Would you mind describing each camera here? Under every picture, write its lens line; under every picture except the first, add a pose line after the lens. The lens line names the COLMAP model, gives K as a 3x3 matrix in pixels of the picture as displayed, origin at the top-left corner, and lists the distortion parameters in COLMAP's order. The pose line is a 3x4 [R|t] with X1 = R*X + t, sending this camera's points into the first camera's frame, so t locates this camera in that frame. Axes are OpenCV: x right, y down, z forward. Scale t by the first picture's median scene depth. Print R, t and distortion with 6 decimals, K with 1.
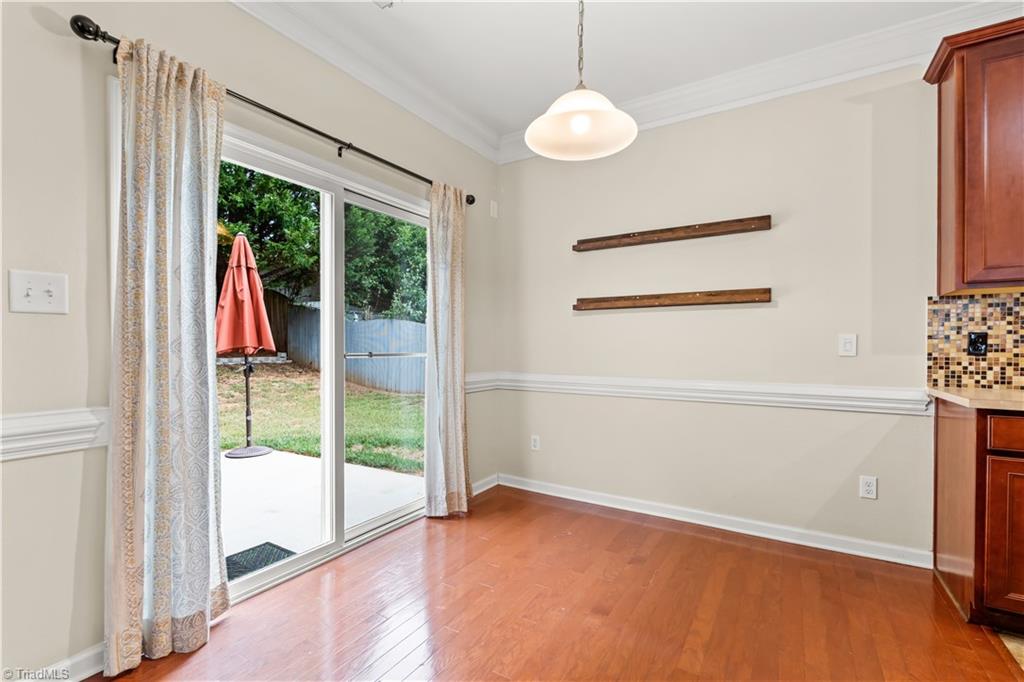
lens RADIAL K [[455.3, 0, 513.6], [0, 455.3, 345.1], [0, 0, 1]] dist [0.002192, 0.000250]
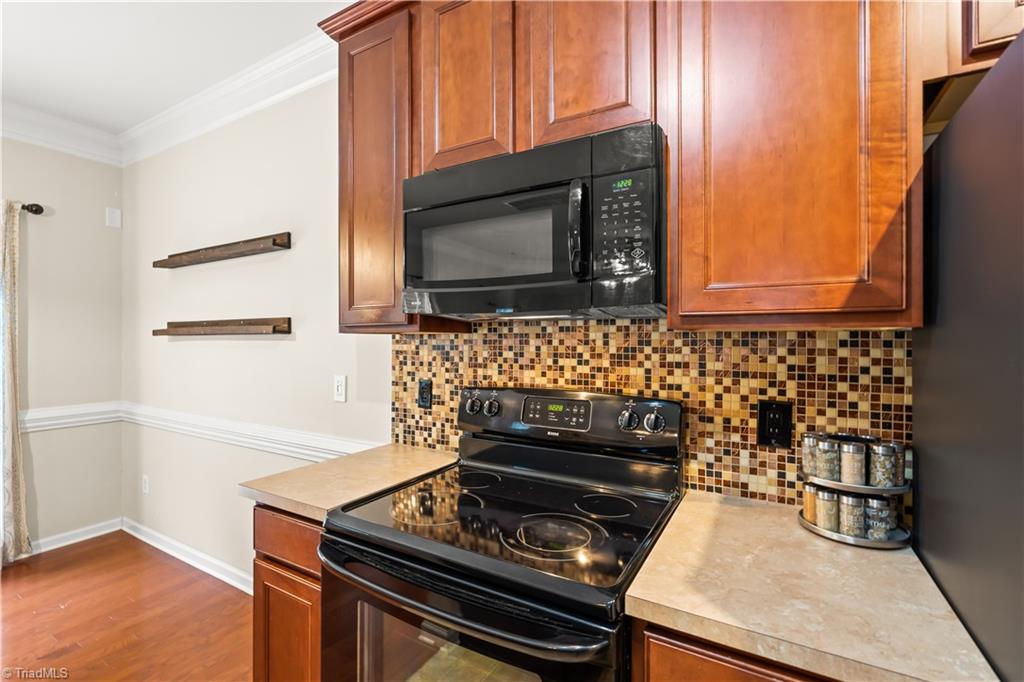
lens RADIAL K [[455.3, 0, 510.5], [0, 455.3, 339.0], [0, 0, 1]] dist [0.002192, 0.000250]
pose [[0.999878, 0.001339, 0.015534, 1.145413], [-0.001267, 0.999989, -0.004610, -0.097503], [-0.015540, 0.004590, 0.999869, 0.170549]]
